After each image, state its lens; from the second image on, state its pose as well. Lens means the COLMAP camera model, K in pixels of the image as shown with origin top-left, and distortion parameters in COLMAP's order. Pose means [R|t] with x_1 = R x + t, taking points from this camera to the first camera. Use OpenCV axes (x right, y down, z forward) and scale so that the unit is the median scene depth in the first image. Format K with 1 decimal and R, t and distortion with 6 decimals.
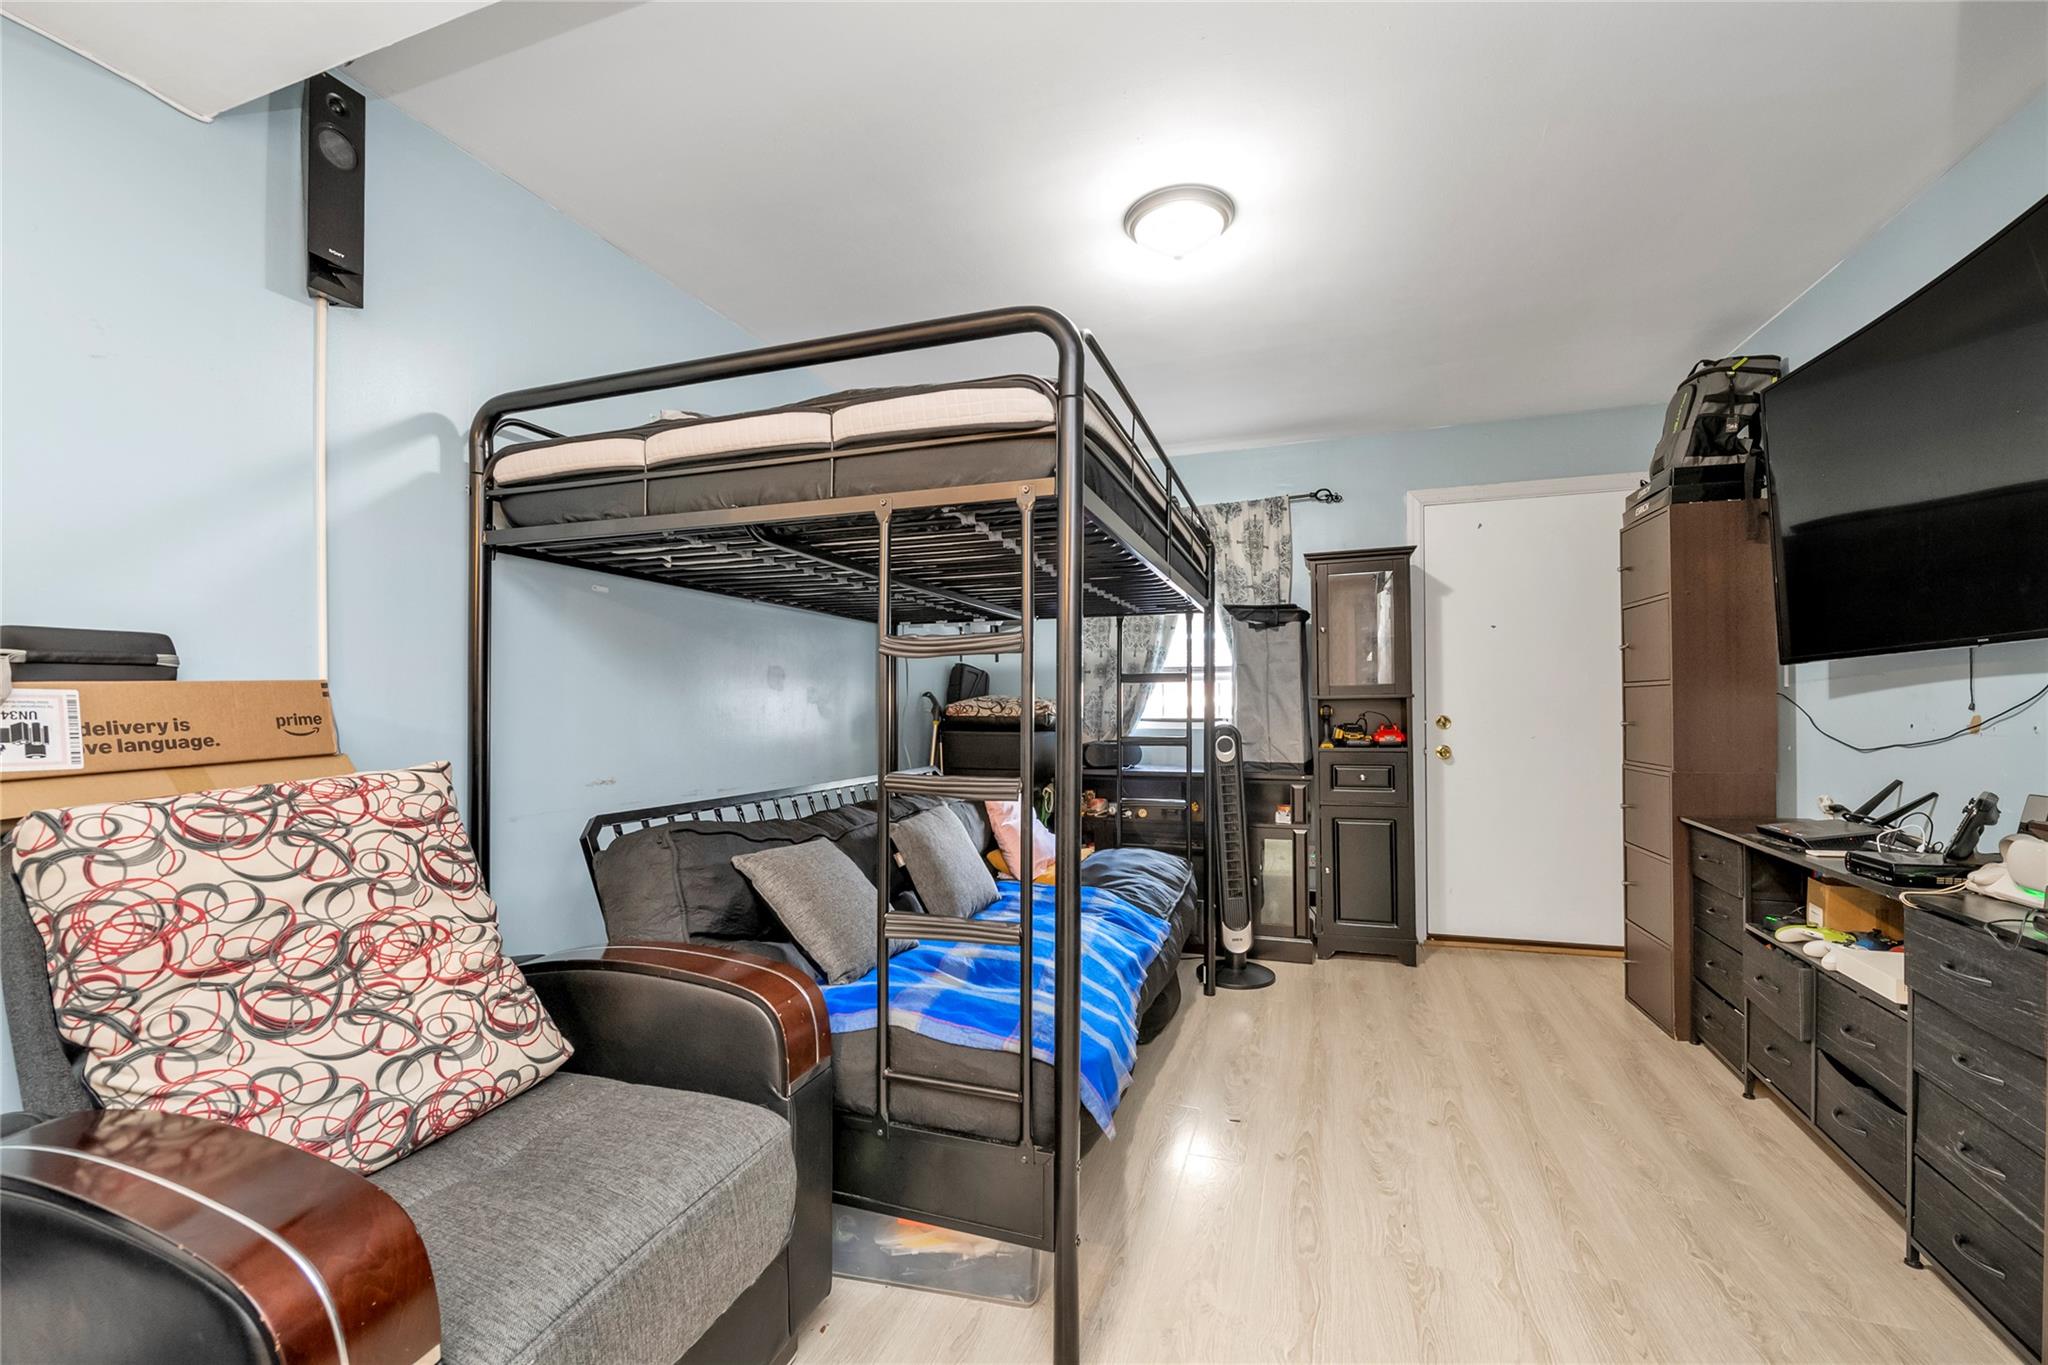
lens RADIAL K [[842.3, 0, 1021.6], [0, 842.3, 694.8], [0, 0, 1]] dist [-0.003900, -0.000371]
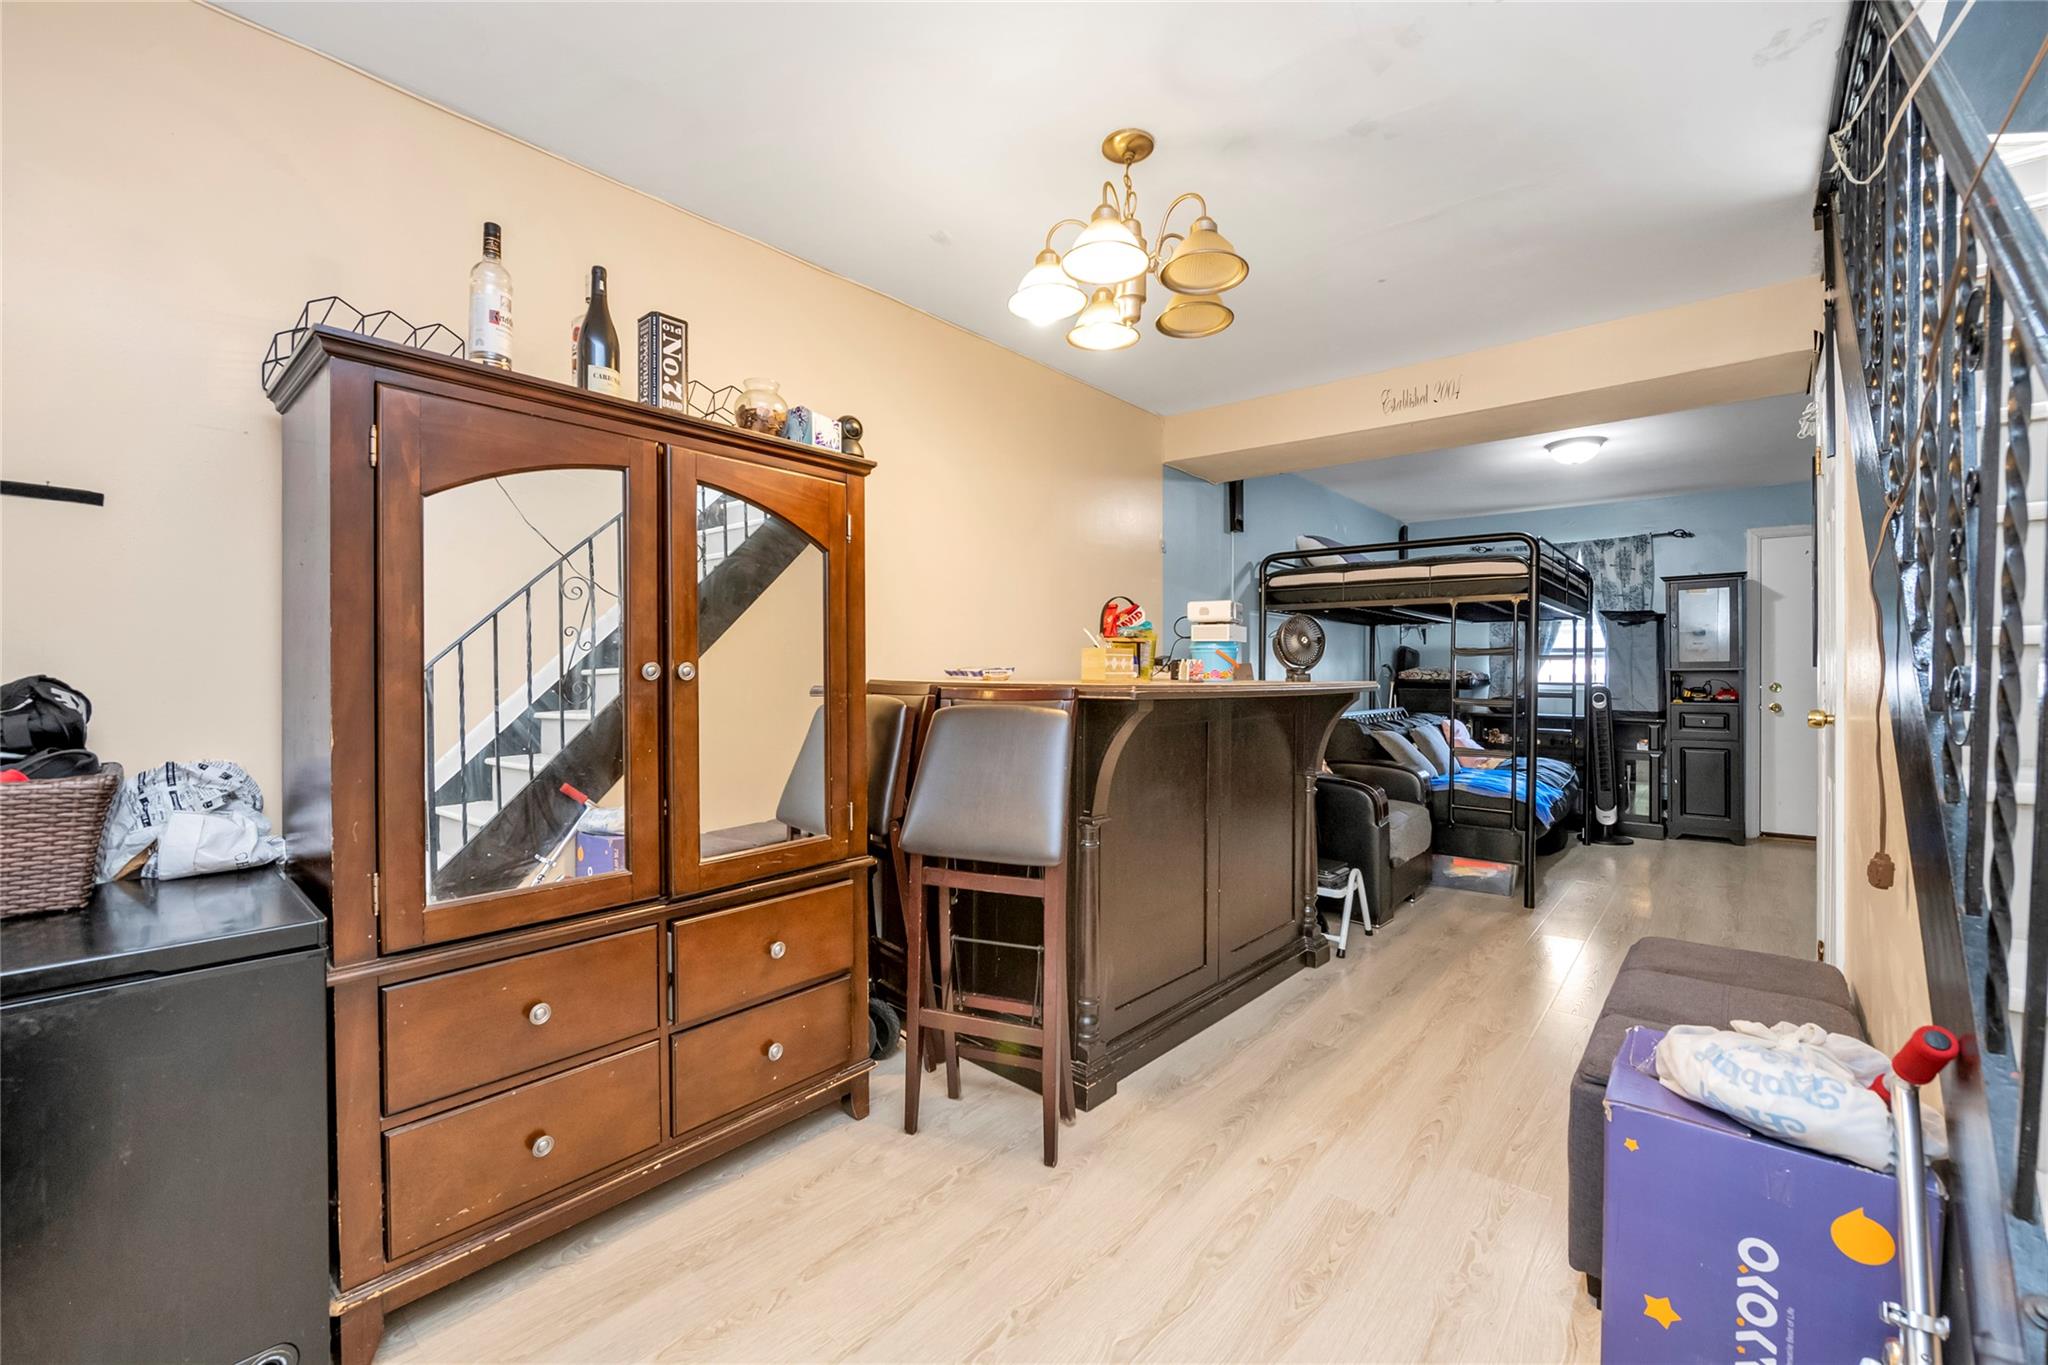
lens RADIAL K [[842.3, 0, 1029.6], [0, 842.3, 666.6], [0, 0, 1]] dist [-0.003900, -0.000371]
pose [[0.935474, 0.007471, -0.353317, -0.203536], [-0.003110, 0.999912, 0.012909, -0.019293], [0.353383, -0.010977, 0.935414, -0.860067]]
